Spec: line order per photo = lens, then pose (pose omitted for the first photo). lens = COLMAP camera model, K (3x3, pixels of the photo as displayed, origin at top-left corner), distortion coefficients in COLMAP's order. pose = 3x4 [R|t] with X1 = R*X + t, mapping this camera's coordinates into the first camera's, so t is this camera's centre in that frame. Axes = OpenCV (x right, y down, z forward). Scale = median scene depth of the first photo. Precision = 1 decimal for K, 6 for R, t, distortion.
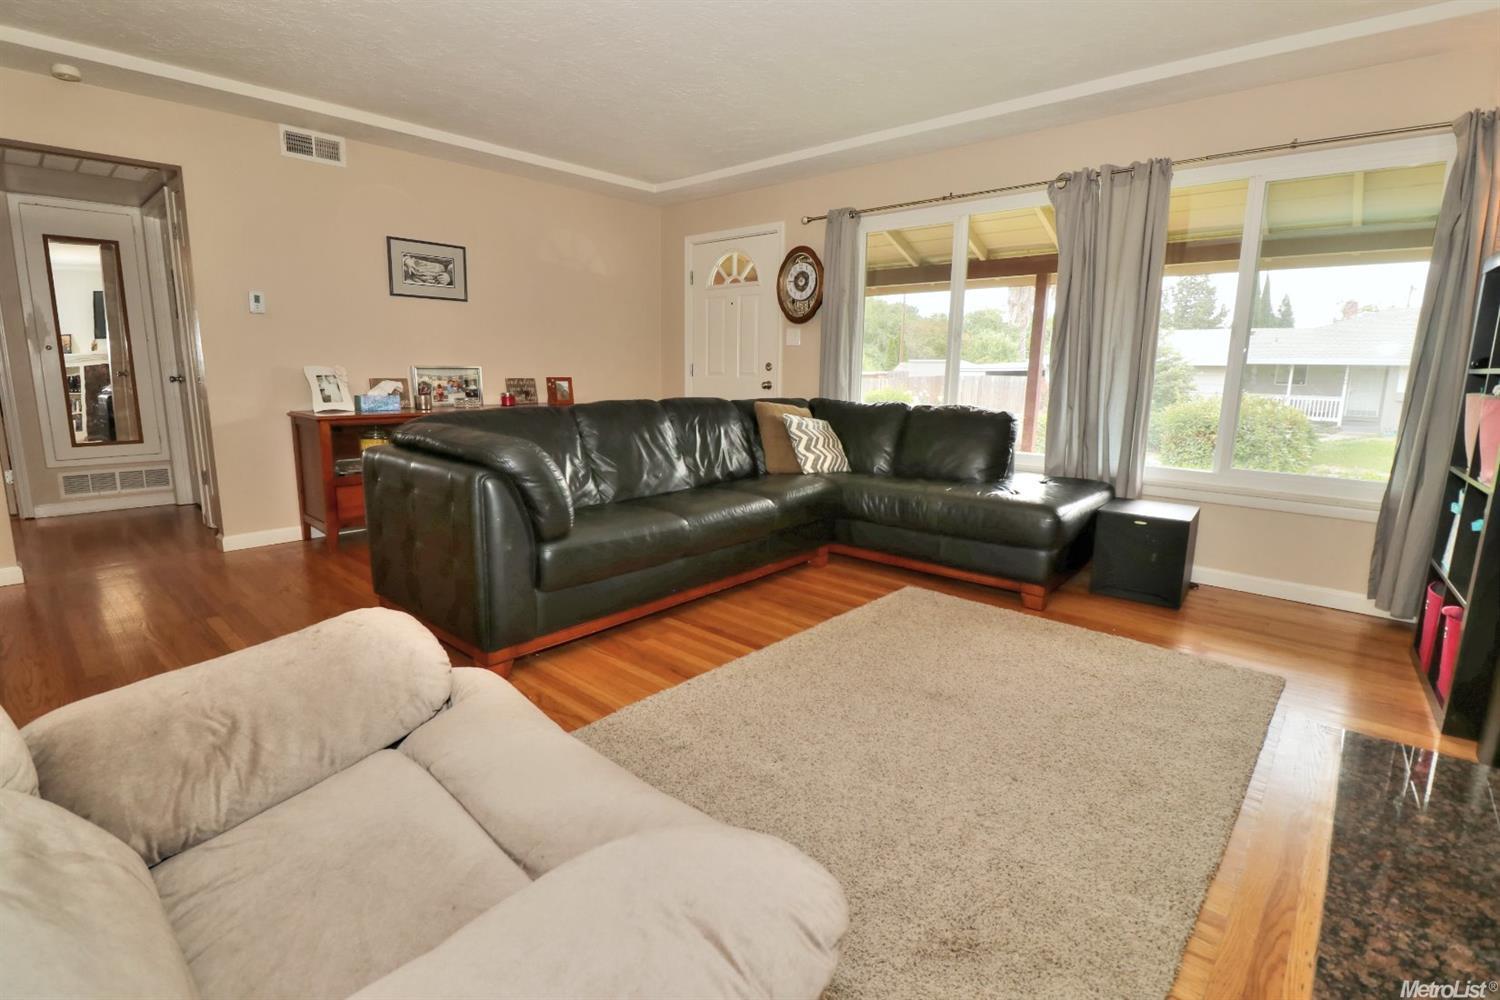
lens RADIAL K [[702.3, 0, 742.9], [0, 702.3, 511.5], [0, 0, 1]] dist [-0.001287, -0.012428]
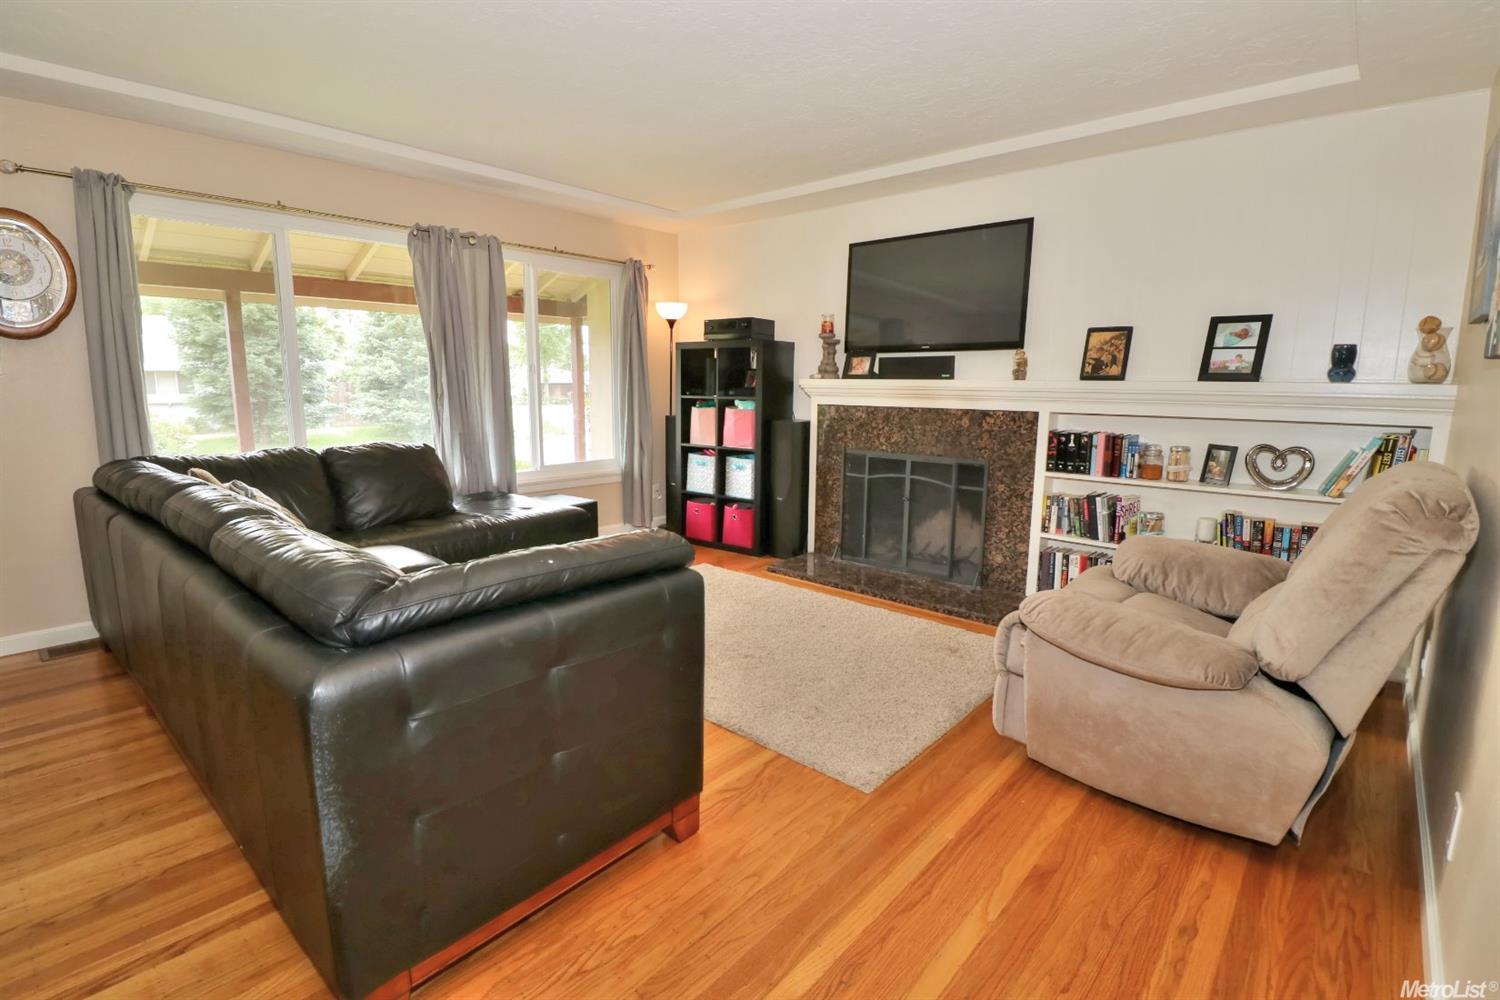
lens RADIAL K [[702.3, 0, 737.7], [0, 702.3, 493.4], [0, 0, 1]] dist [-0.001287, -0.012428]
pose [[-0.010751, -0.167274, 0.985852, -0.549995], [0.199200, 0.965789, 0.166042, -0.128944], [-0.979900, 0.198167, 0.022938, 0.459200]]
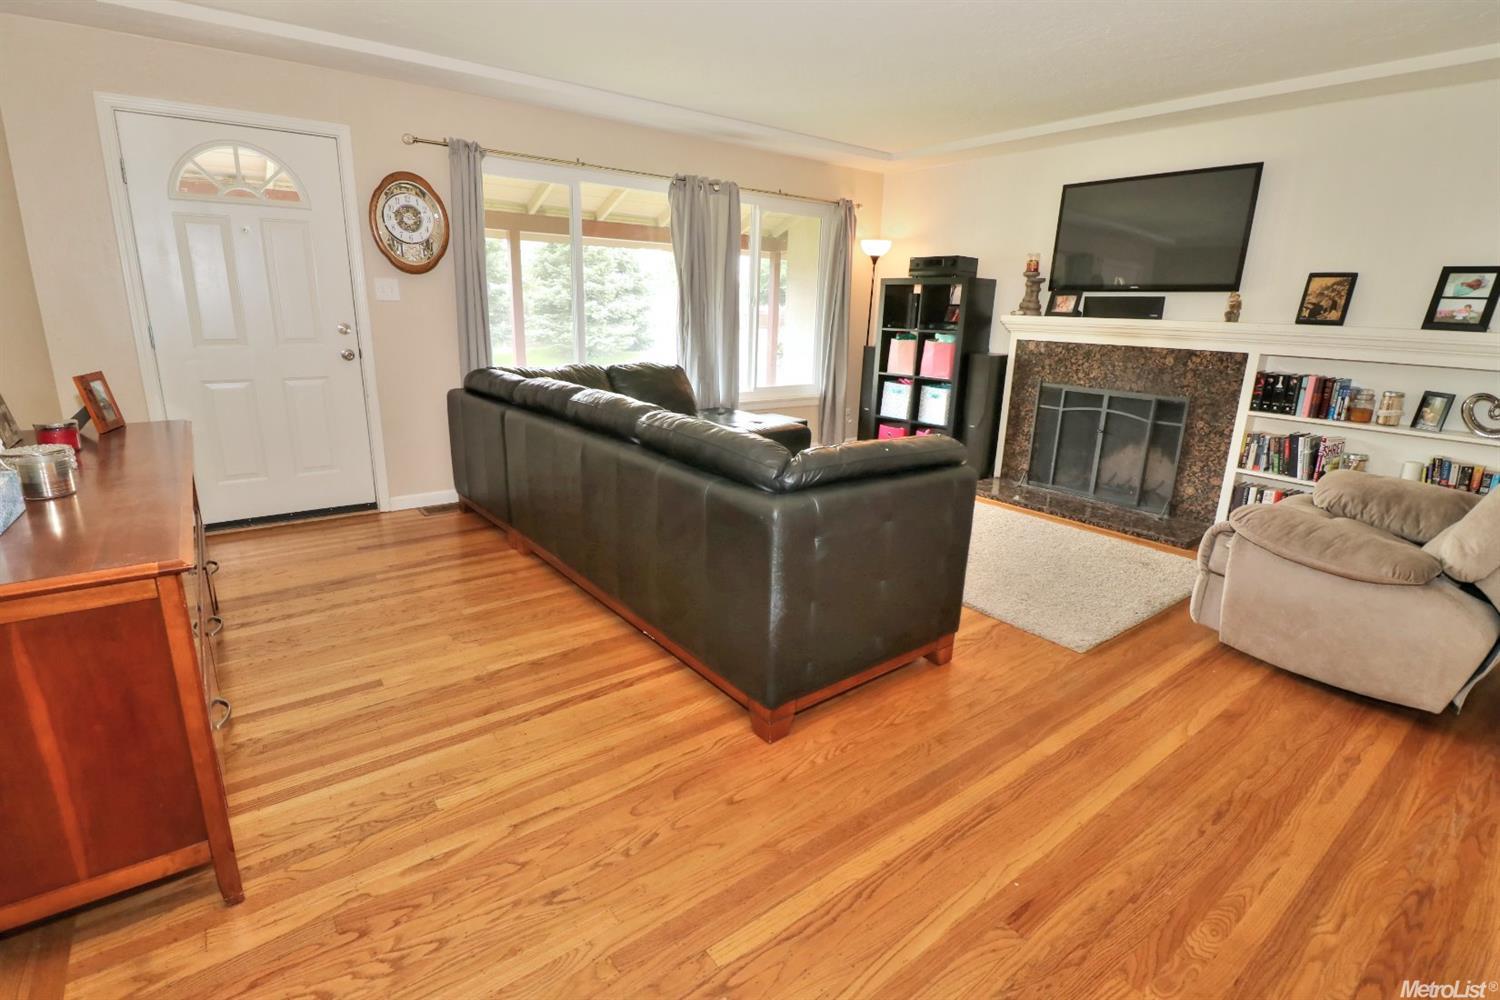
lens RADIAL K [[702.3, 0, 741.1], [0, 702.3, 490.5], [0, 0, 1]] dist [-0.001287, -0.012428]
pose [[0.178758, -0.254038, 0.950532, -0.700068], [0.180183, 0.958207, 0.222204, -0.156311], [-0.967254, 0.131549, 0.217060, 0.552463]]
